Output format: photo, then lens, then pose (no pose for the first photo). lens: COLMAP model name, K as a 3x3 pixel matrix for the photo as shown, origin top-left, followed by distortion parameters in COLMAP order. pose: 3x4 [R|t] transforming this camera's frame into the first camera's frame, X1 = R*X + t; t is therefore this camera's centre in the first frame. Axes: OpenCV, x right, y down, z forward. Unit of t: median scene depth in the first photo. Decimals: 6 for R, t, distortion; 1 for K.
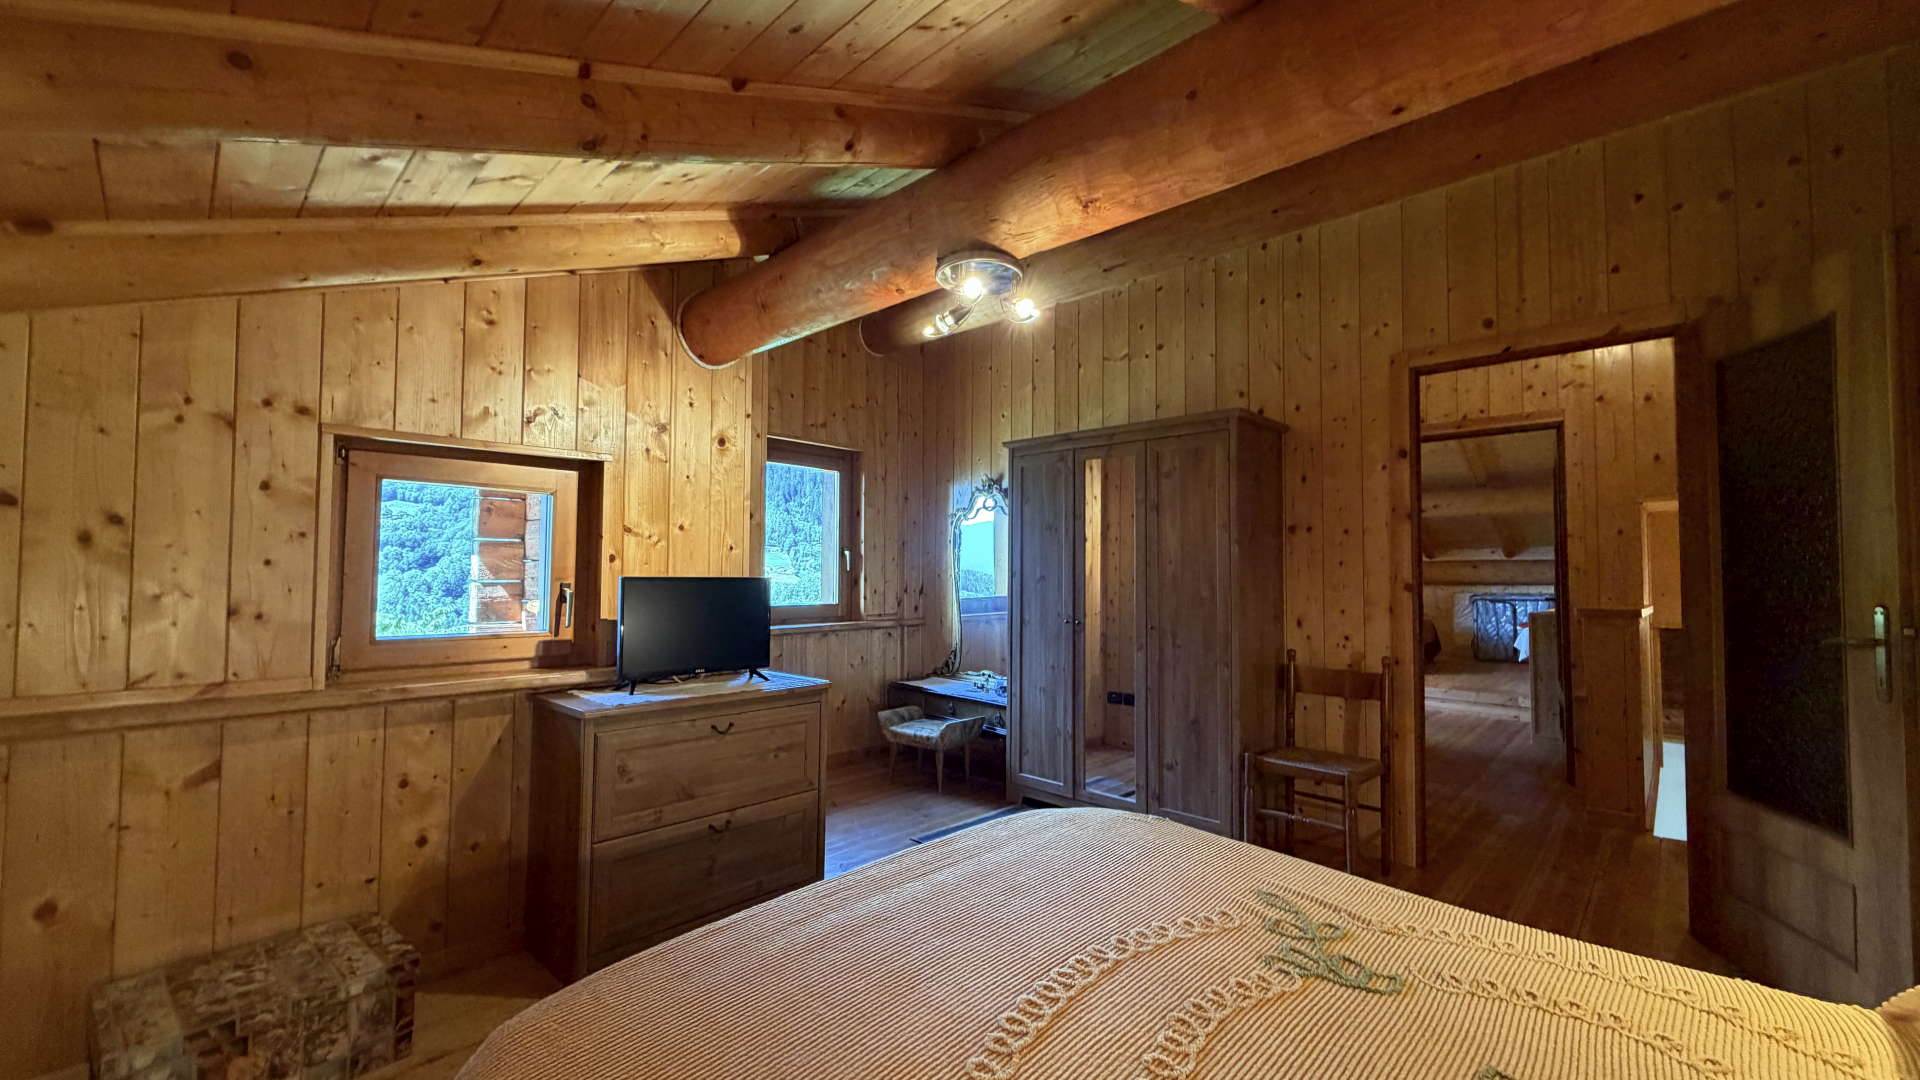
lens RADIAL K [[760.9, 0, 950.1], [0, 760.9, 538.7], [0, 0, 1]] dist [-0.000911, 0.000435]
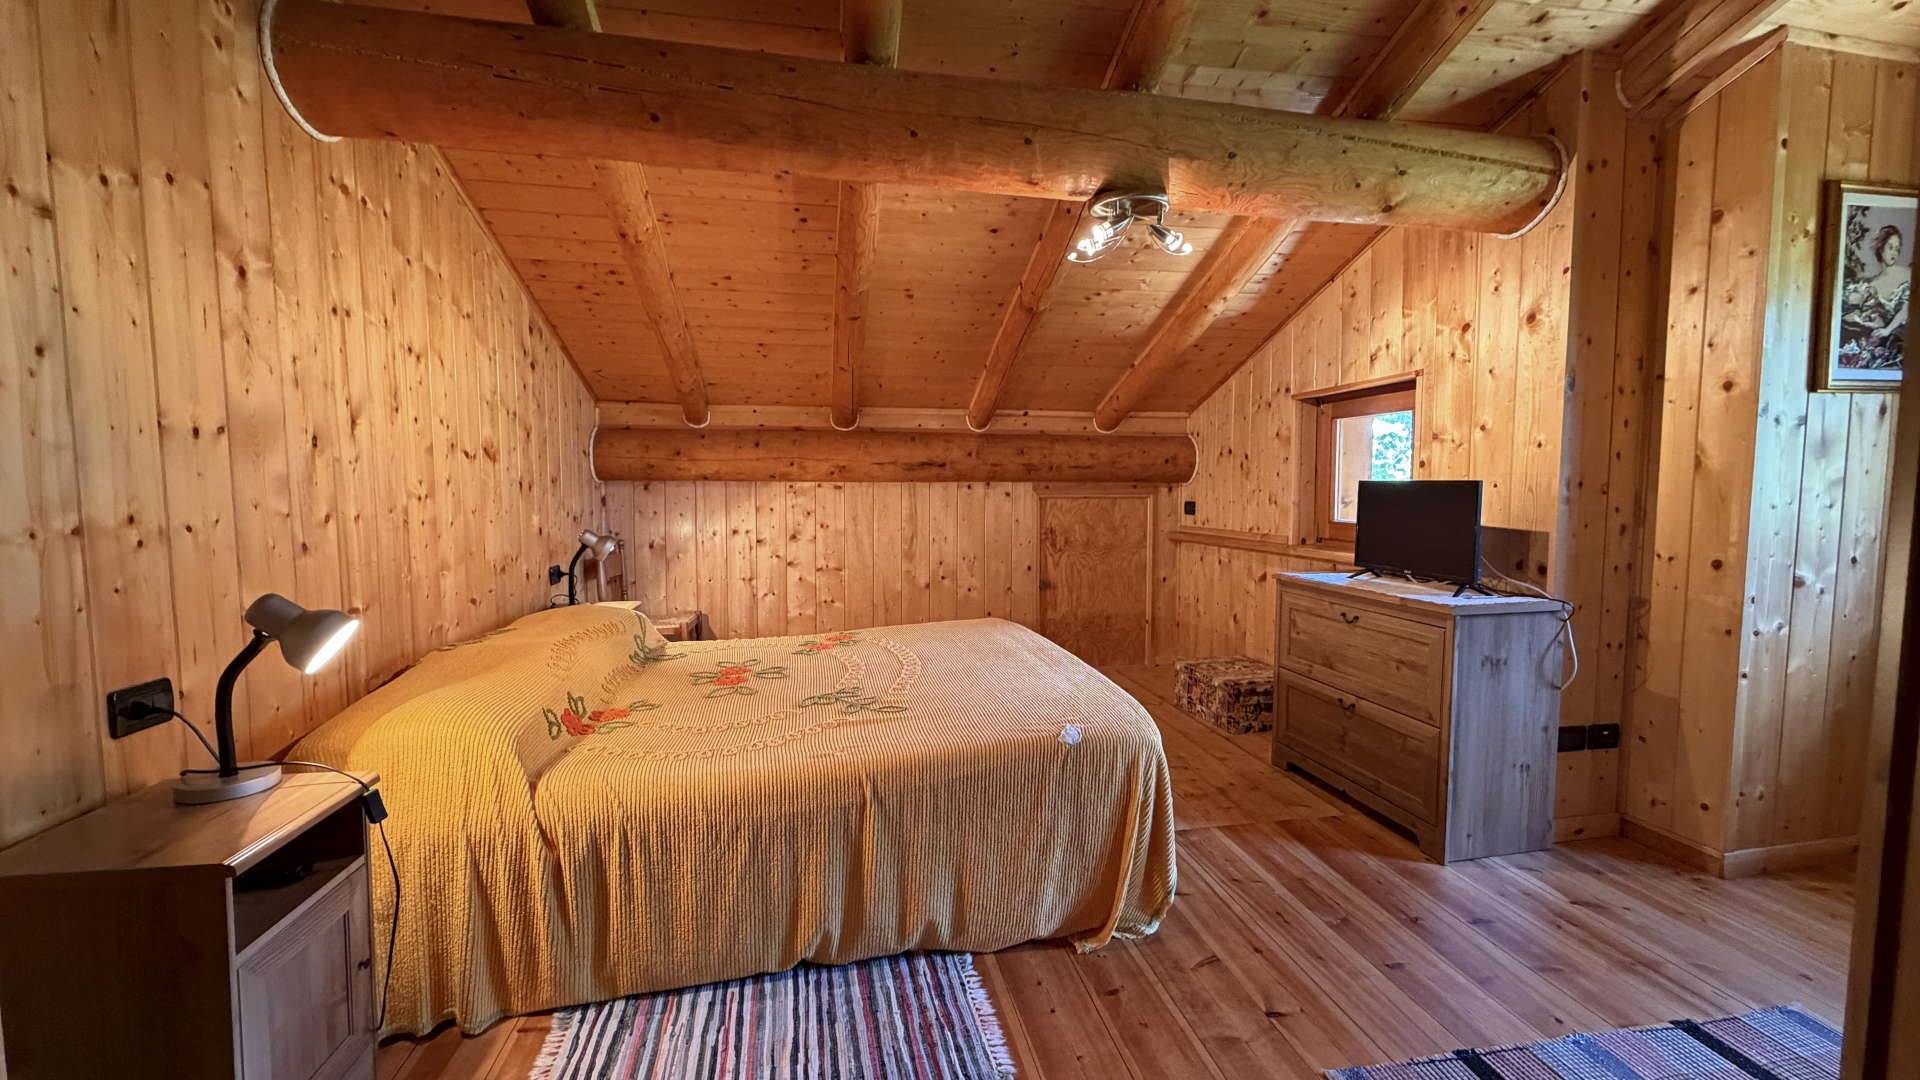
lens RADIAL K [[760.9, 0, 955.7], [0, 760.9, 541.1], [0, 0, 1]] dist [-0.000911, 0.000435]
pose [[-0.587704, 0.051239, -0.807452, 0.855871], [0.030052, 0.998686, 0.041501, 0.071574], [0.808518, 0.000125, -0.588472, 1.112583]]
